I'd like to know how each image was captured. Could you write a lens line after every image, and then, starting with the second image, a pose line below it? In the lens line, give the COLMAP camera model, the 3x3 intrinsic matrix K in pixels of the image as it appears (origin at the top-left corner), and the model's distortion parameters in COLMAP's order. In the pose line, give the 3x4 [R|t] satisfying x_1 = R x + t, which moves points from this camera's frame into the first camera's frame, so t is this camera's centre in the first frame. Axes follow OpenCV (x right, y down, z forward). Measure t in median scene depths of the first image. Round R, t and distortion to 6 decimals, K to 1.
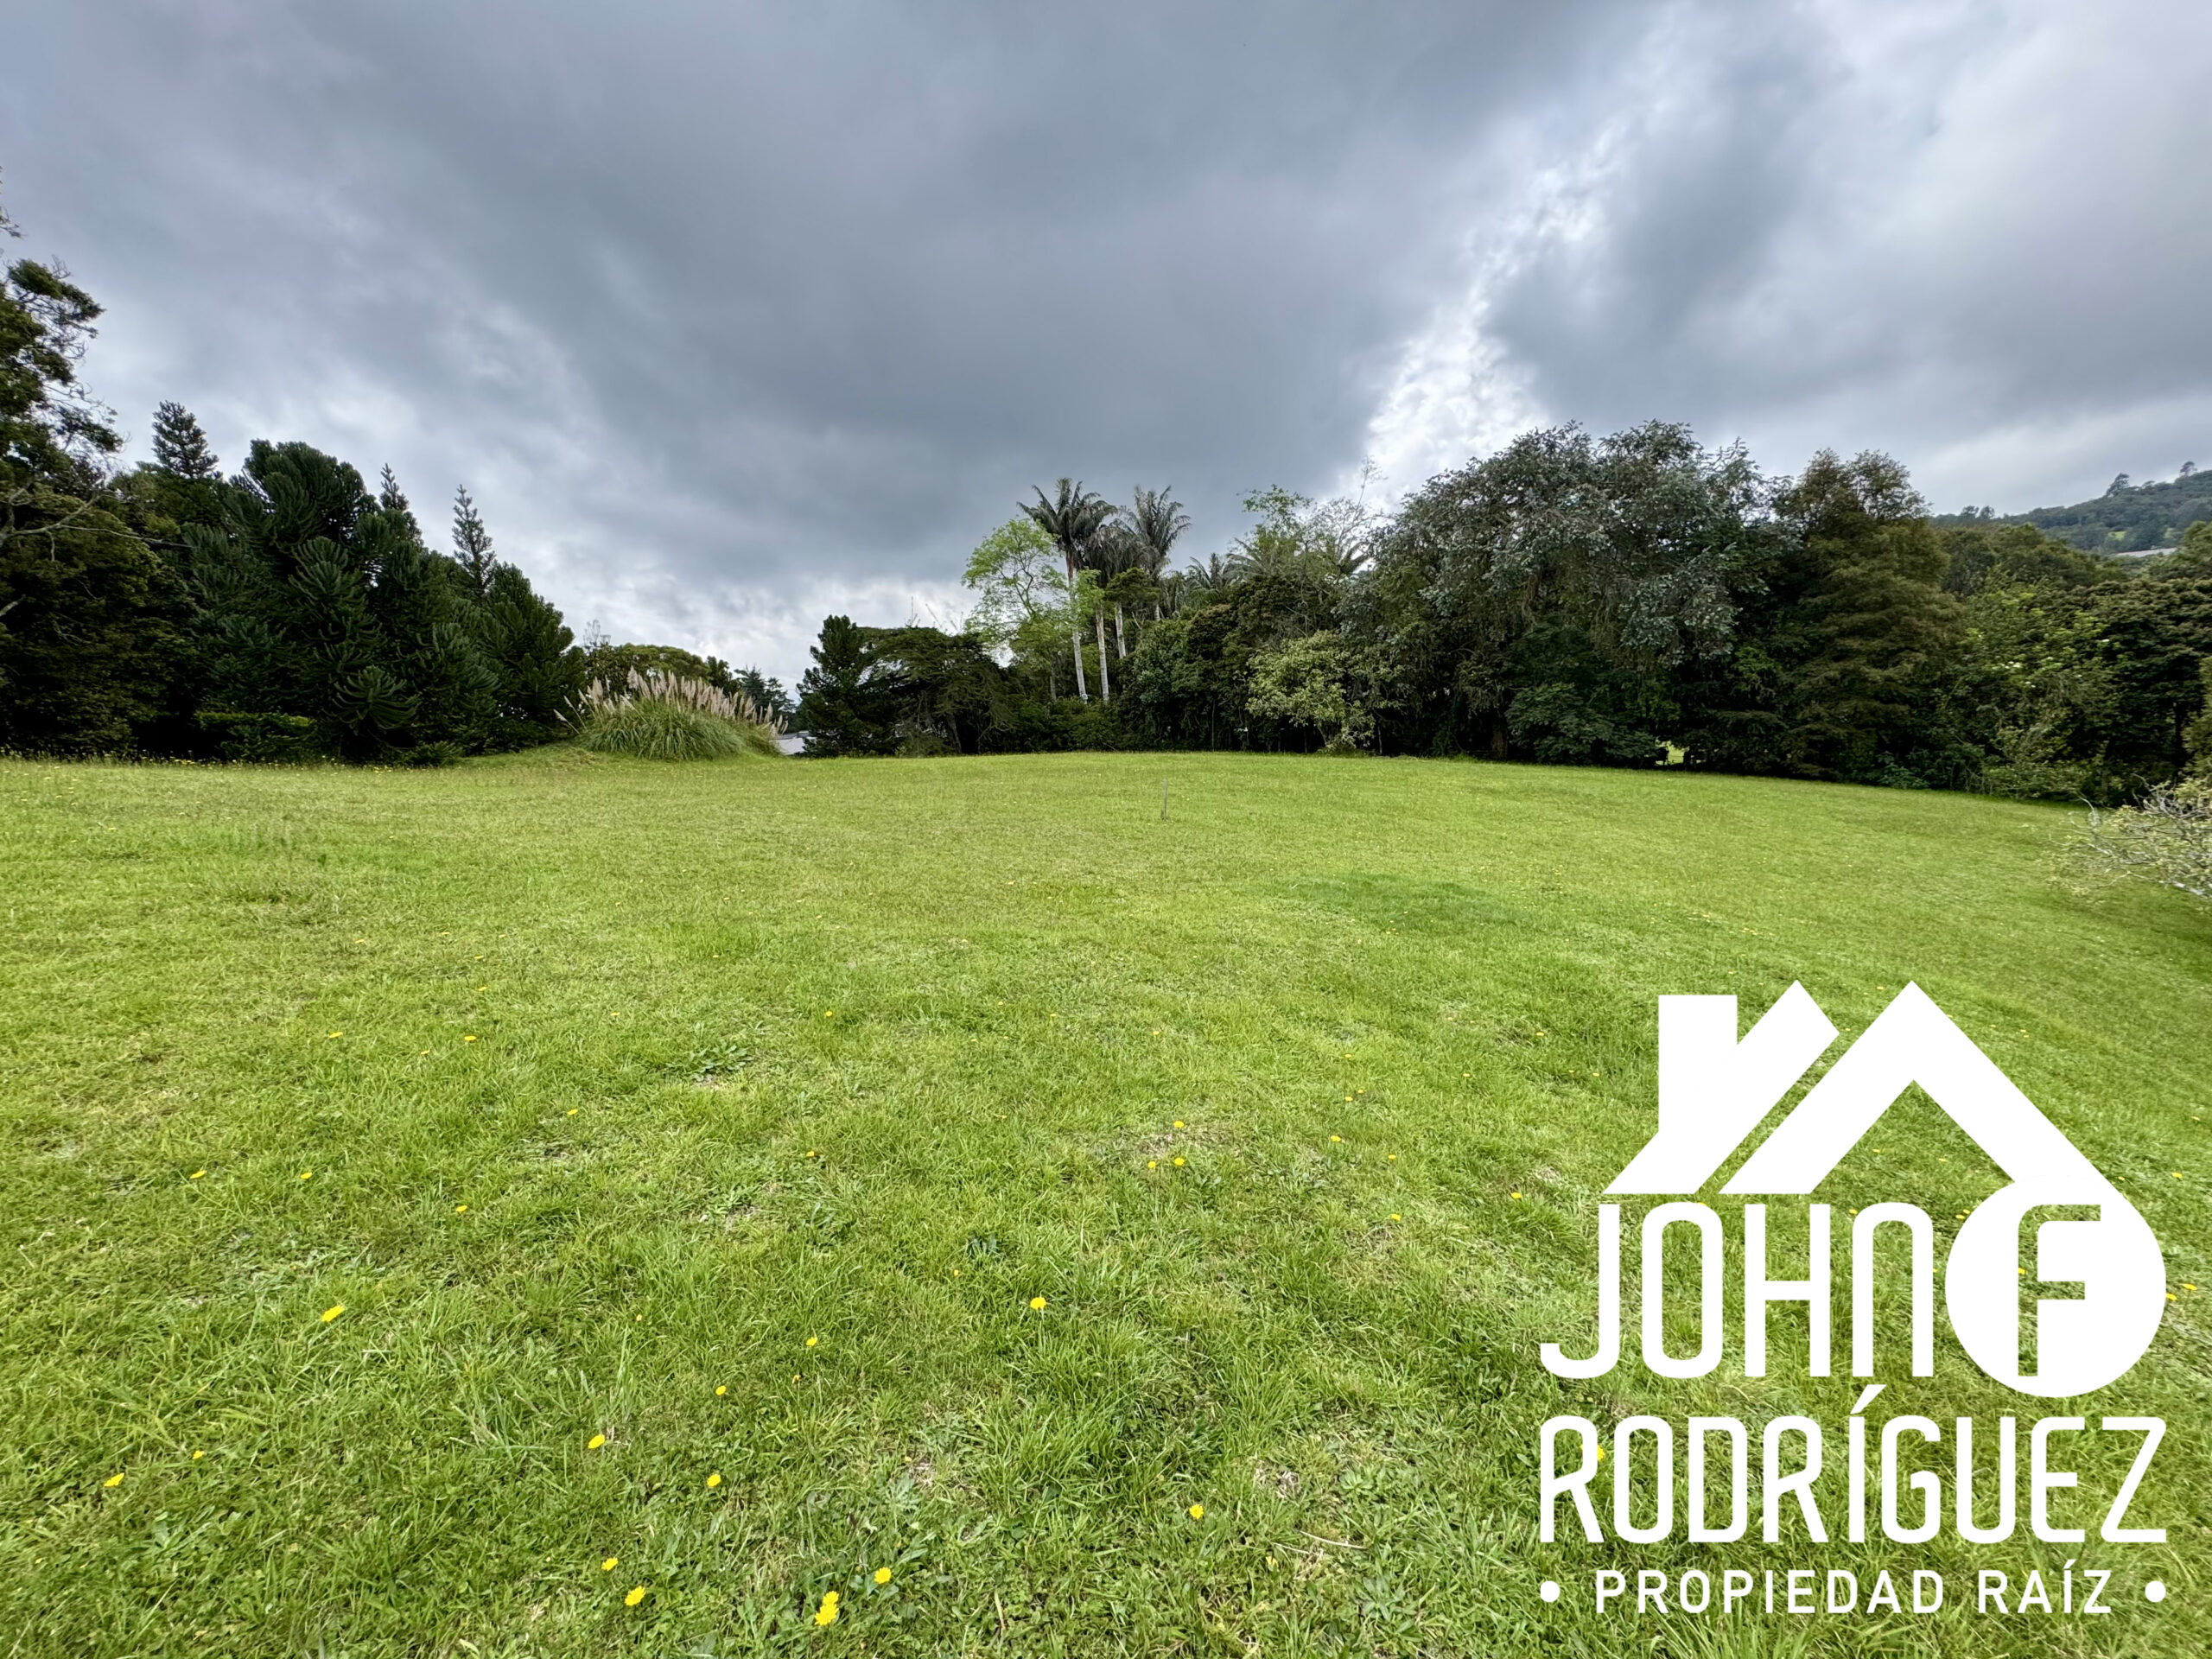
lens RADIAL K [[881.6, 0, 1109.0], [0, 881.6, 828.2], [0, 0, 1]] dist [-0.000208, -0.001092]
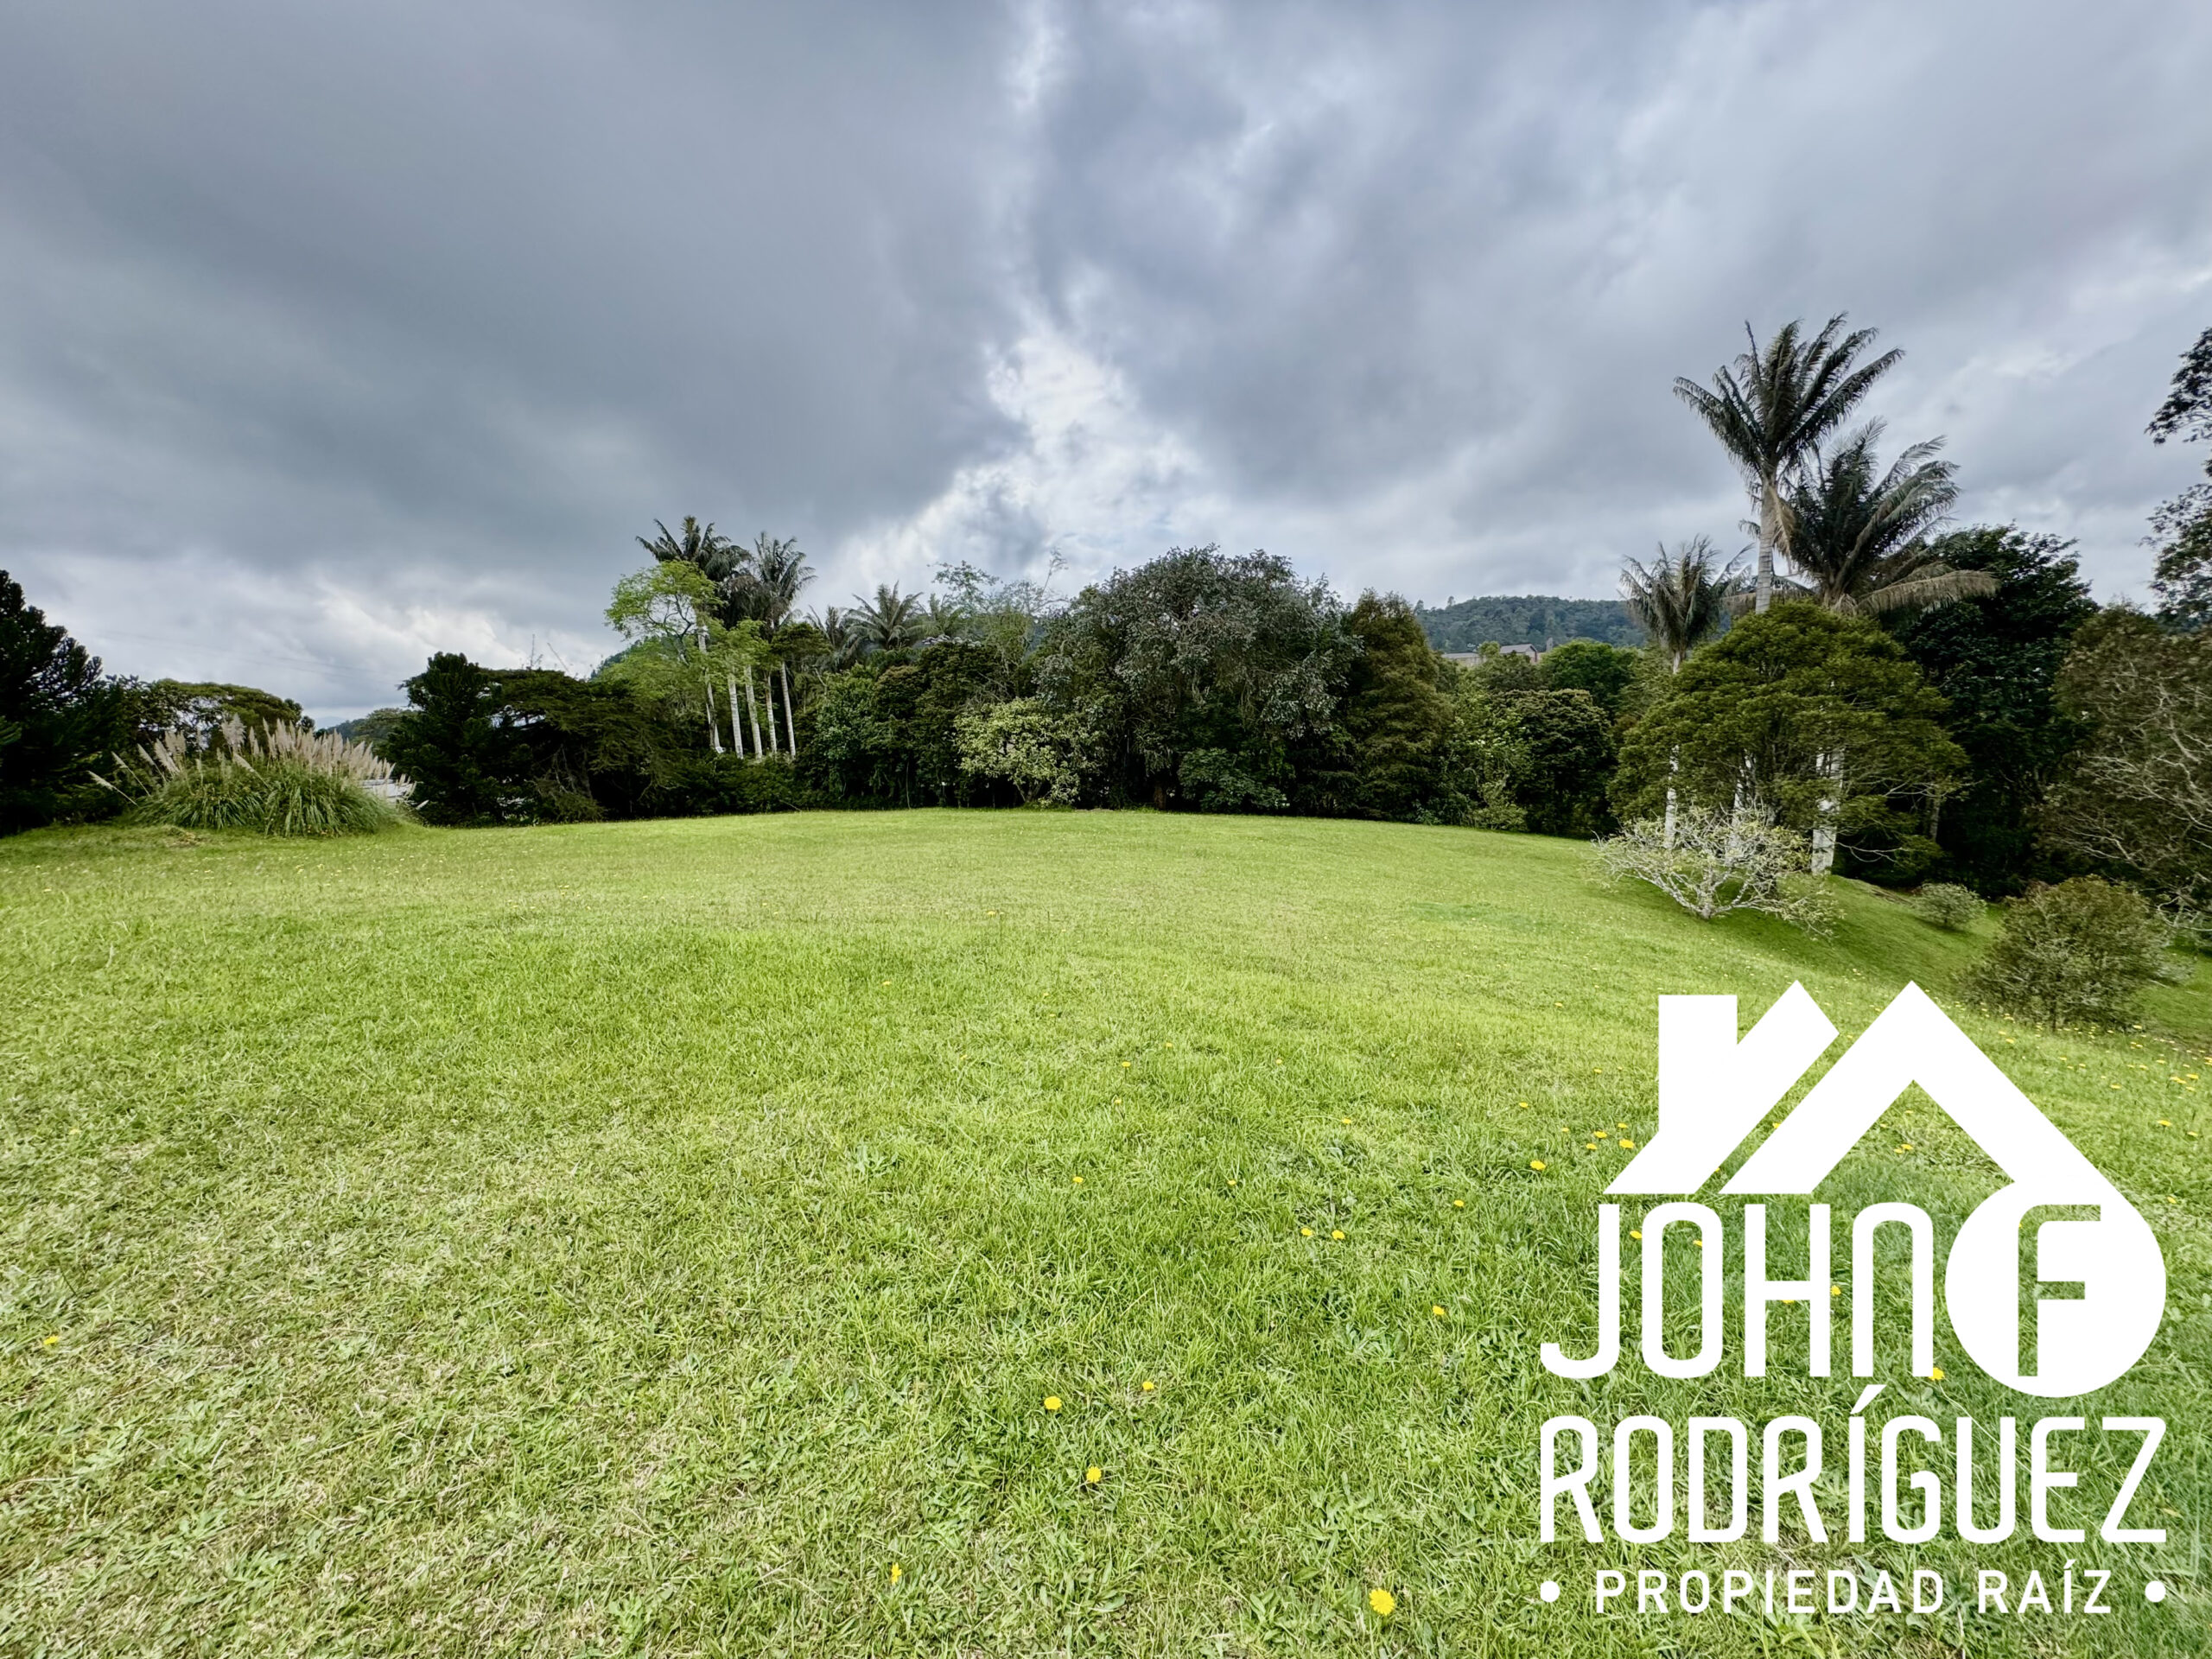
lens RADIAL K [[881.6, 0, 1108.6], [0, 881.6, 829.4], [0, 0, 1]] dist [-0.000208, -0.001092]
pose [[0.873911, -0.033017, 0.484963, -0.248778], [0.058514, 0.997581, -0.037527, -0.013299], [-0.482550, 0.061172, 0.873729, -0.011258]]
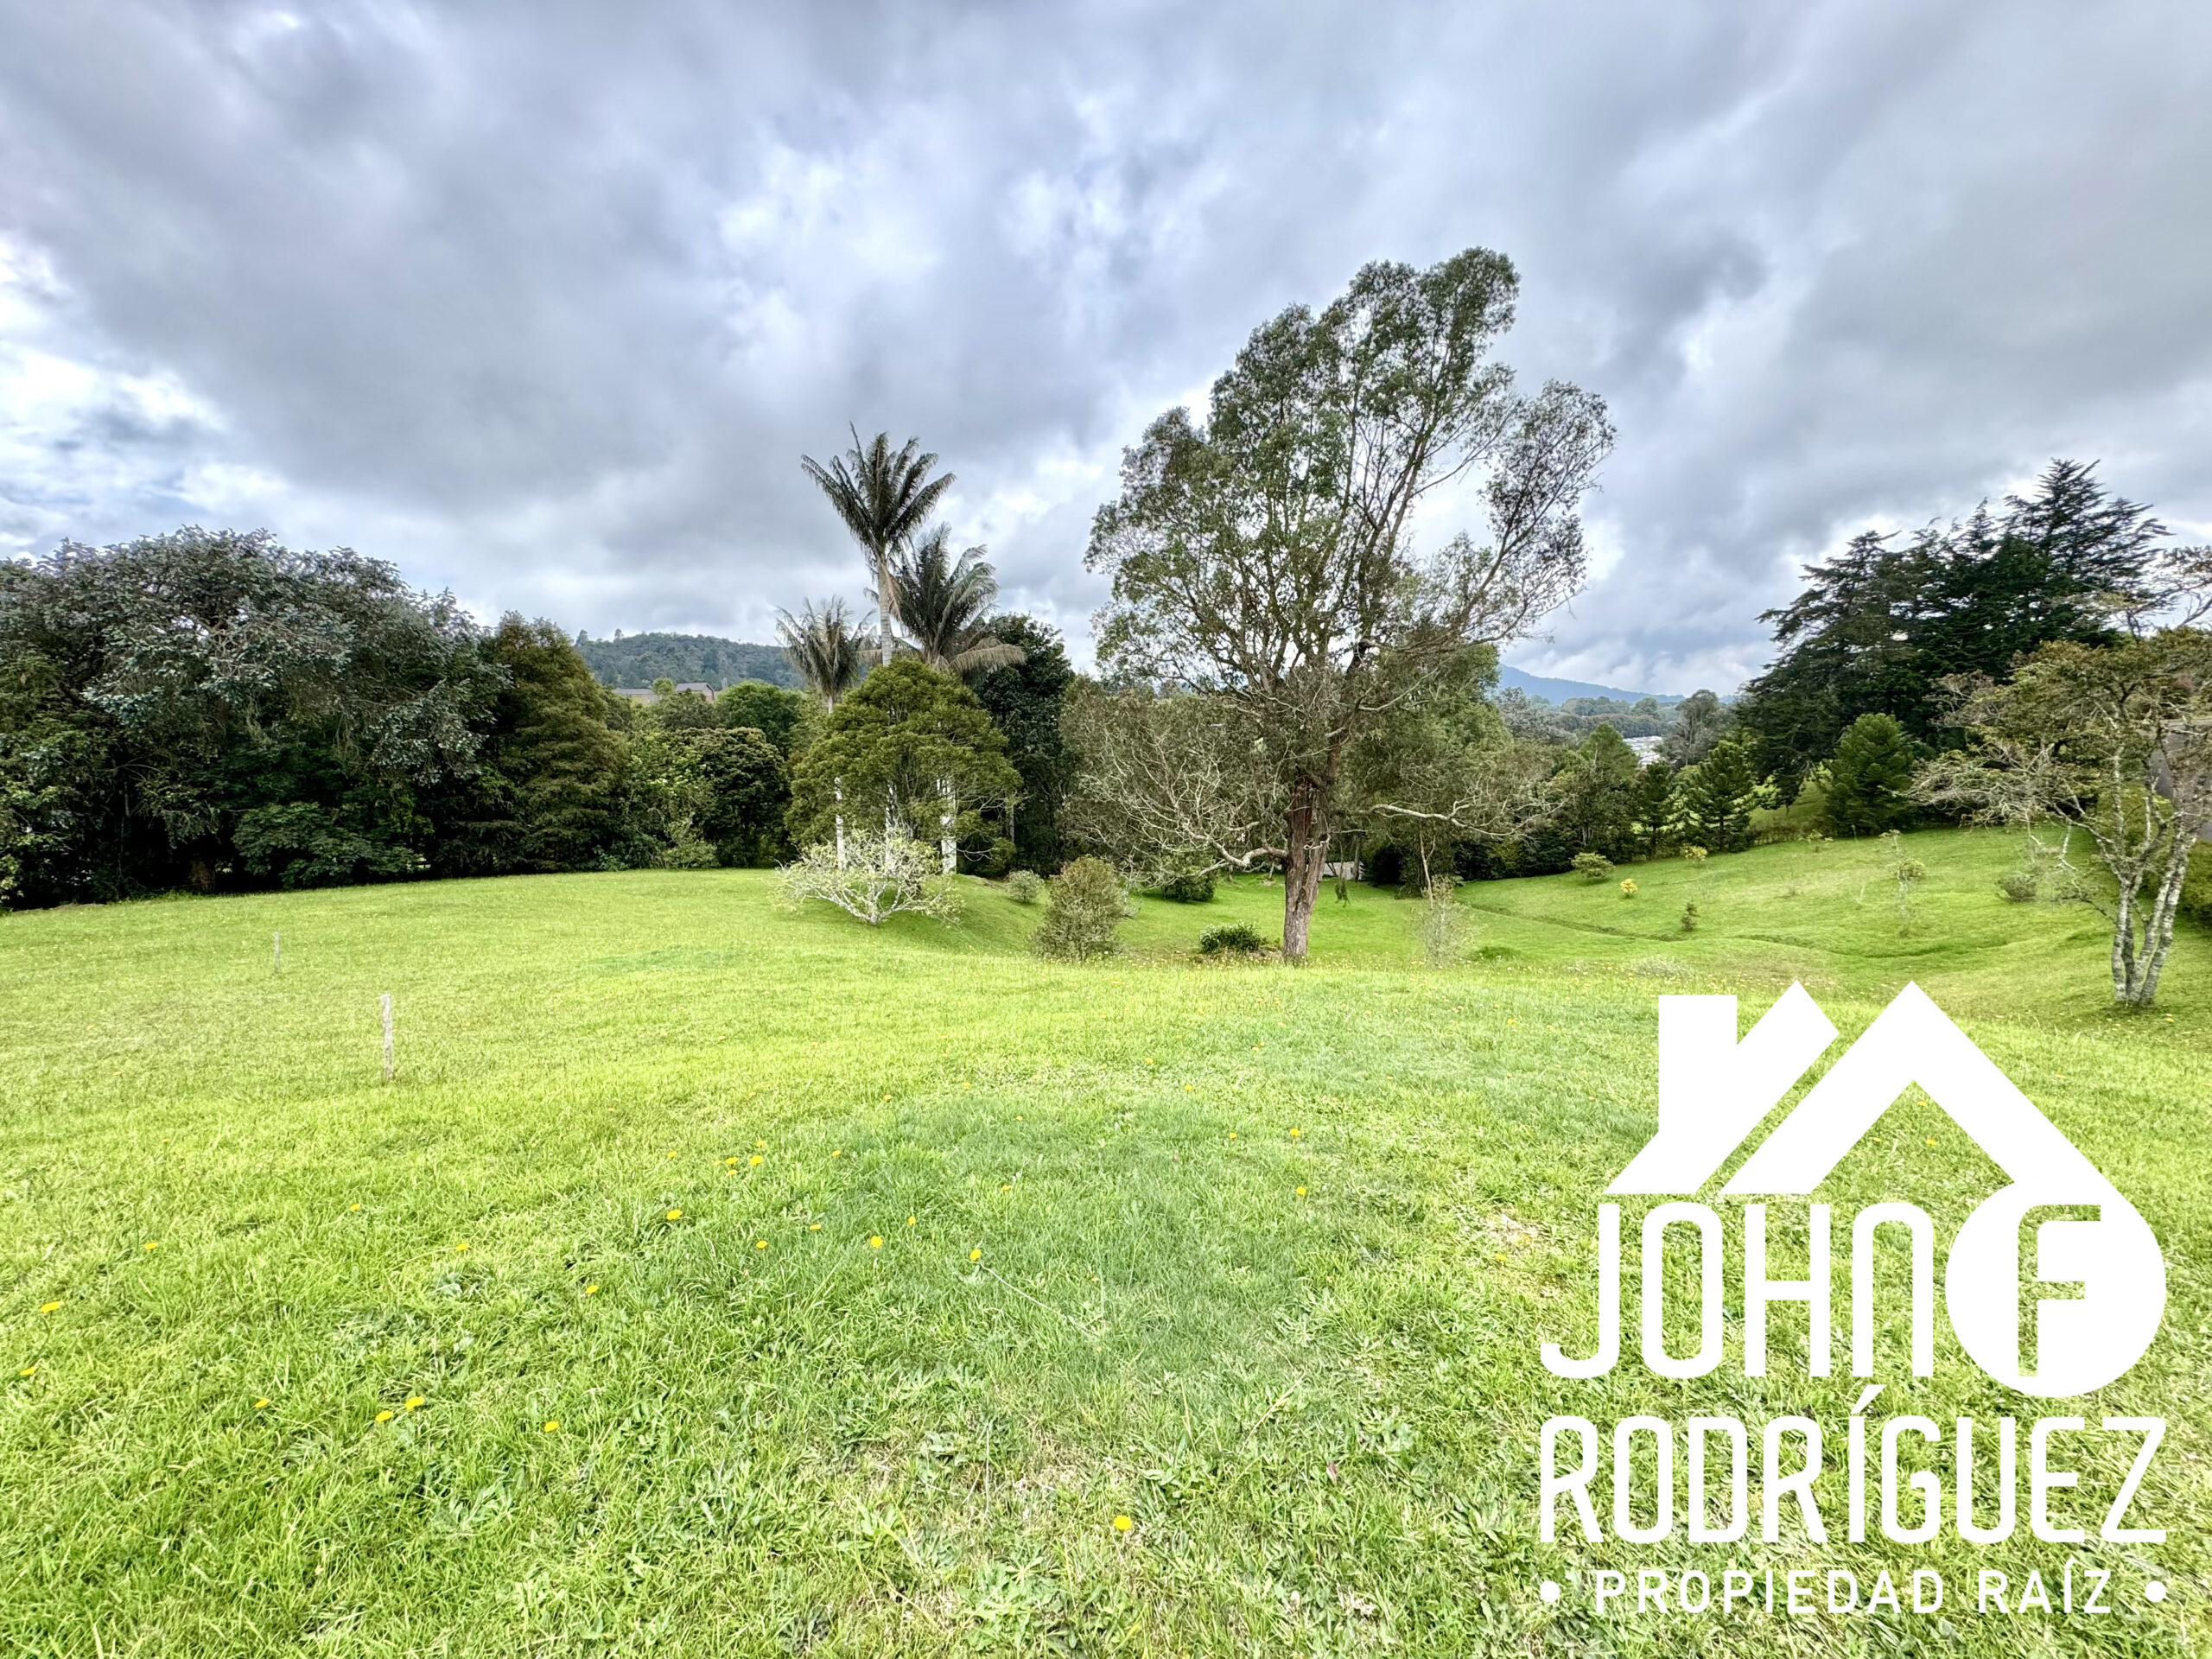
lens RADIAL K [[881.6, 0, 1100.6], [0, 881.6, 824.6], [0, 0, 1]] dist [-0.000208, -0.001092]
pose [[0.208135, -0.059577, 0.976284, -0.244655], [0.176863, 0.983982, 0.022341, -0.013043], [-0.961977, 0.168018, 0.215338, -0.017437]]
